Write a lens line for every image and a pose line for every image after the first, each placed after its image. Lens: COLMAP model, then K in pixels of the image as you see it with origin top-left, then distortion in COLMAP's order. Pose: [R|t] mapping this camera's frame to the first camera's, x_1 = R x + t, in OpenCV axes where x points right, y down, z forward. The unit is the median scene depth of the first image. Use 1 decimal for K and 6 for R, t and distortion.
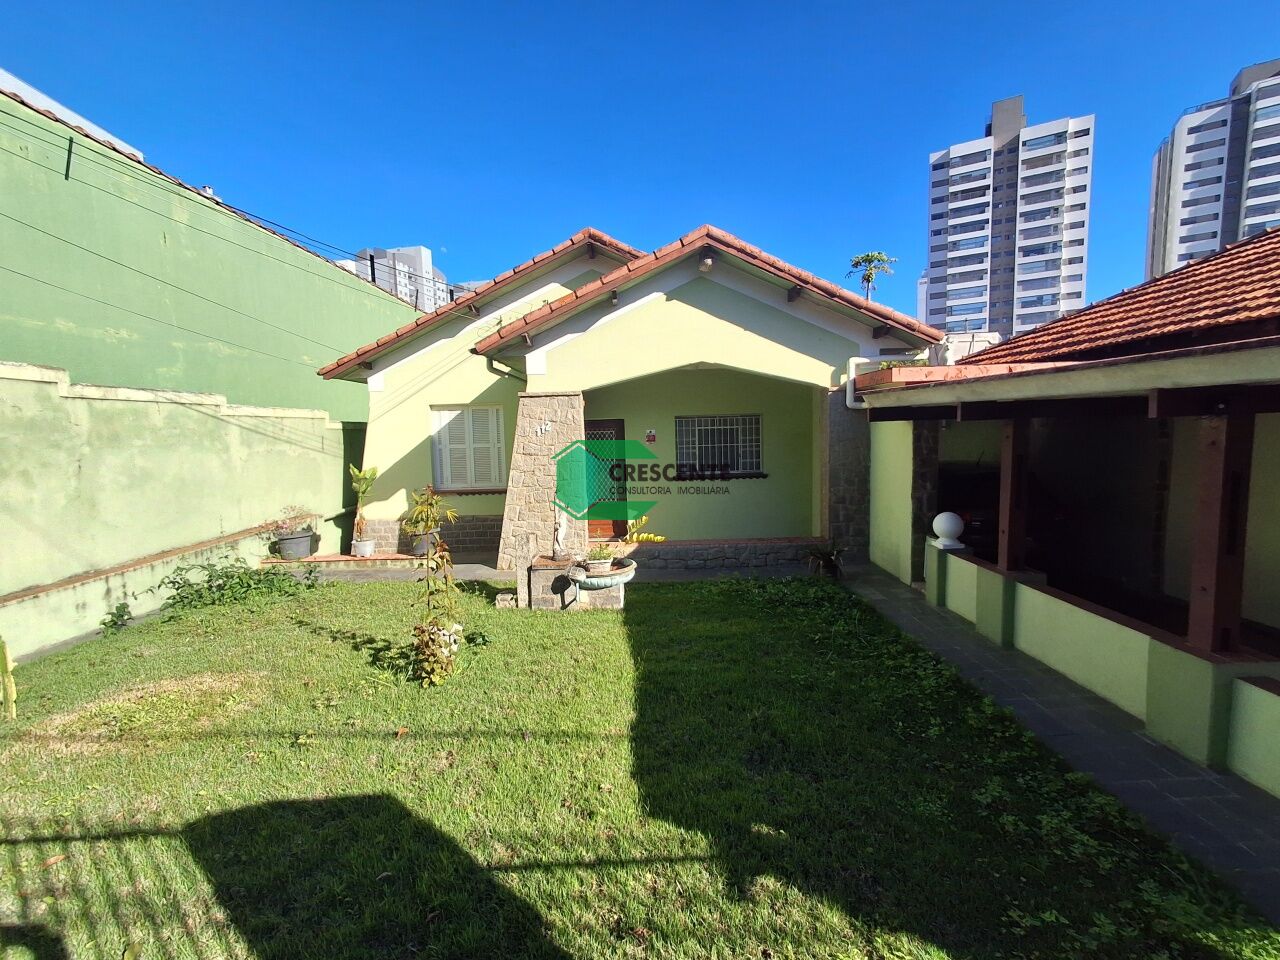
lens RADIAL K [[591.6, 0, 634.1], [0, 591.6, 485.8], [0, 0, 1]] dist [-0.002465, 0.013071]
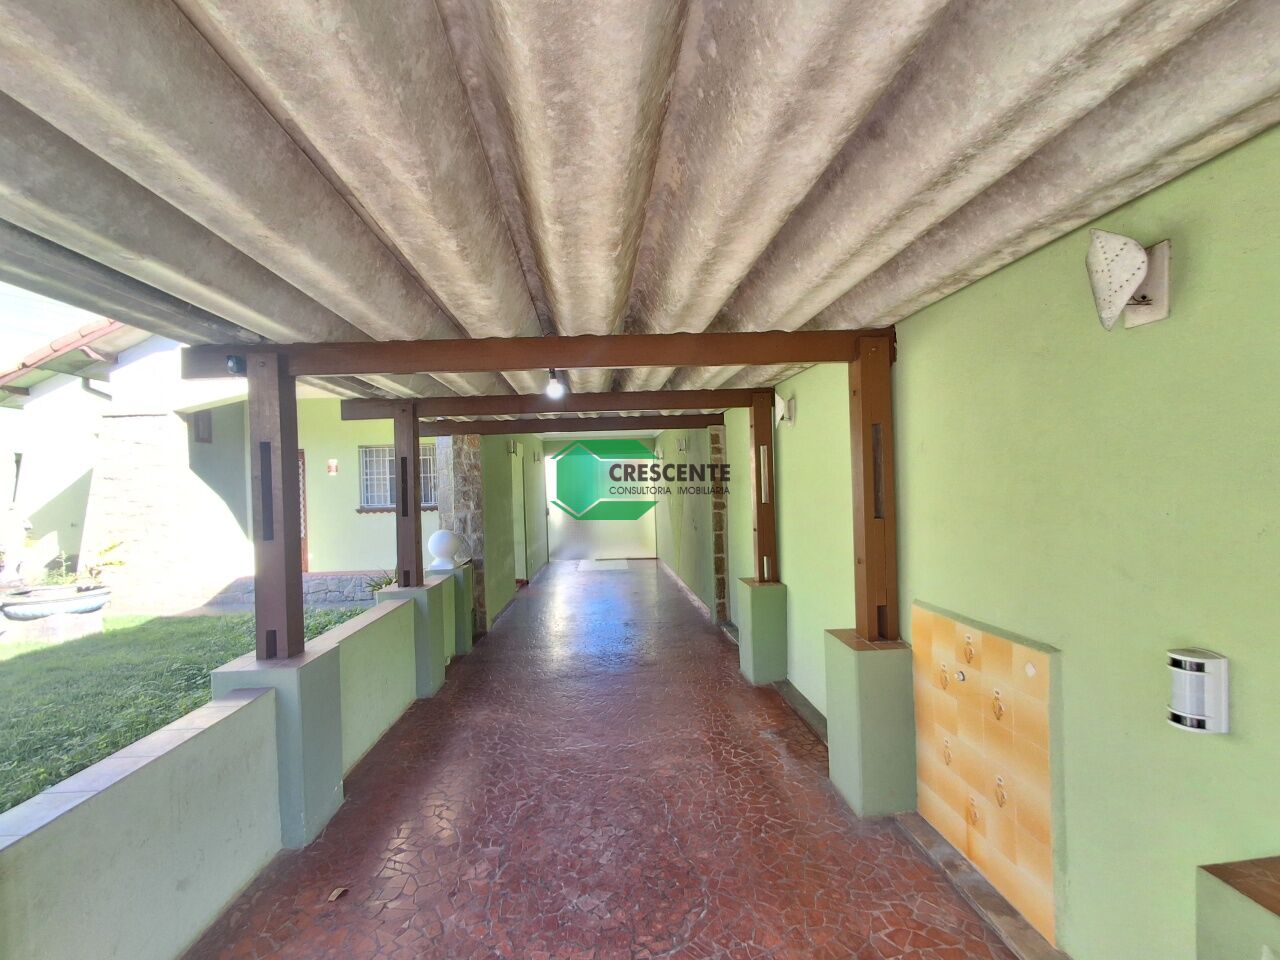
lens RADIAL K [[591.8, 0, 633.4], [0, 591.8, 486.9], [0, 0, 1]] dist [0.014103, -0.004661]
pose [[0.999442, -0.000124, 0.033396, 0.503652], [0.003283, 0.995514, -0.094561, 0.042468], [-0.033234, 0.094618, 0.994959, 0.043431]]
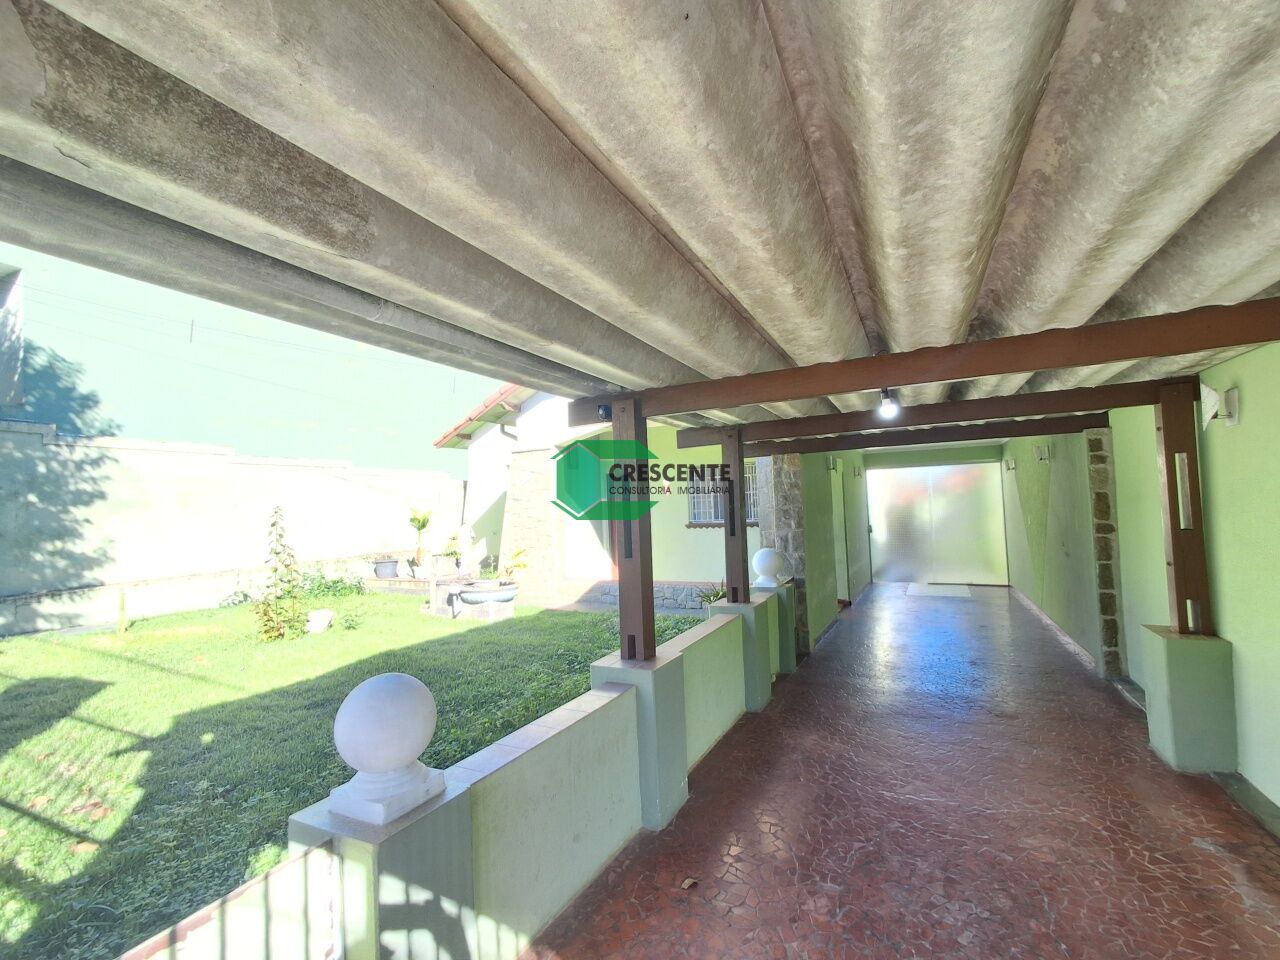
lens RADIAL K [[591.6, 0, 634.1], [0, 591.6, 485.8], [0, 0, 1]] dist [-0.002465, 0.013071]
pose [[0.885321, -0.020225, -0.464540, 0.497212], [-0.034946, 0.993334, -0.109848, 0.036328], [0.463666, 0.113485, 0.878712, 0.038266]]
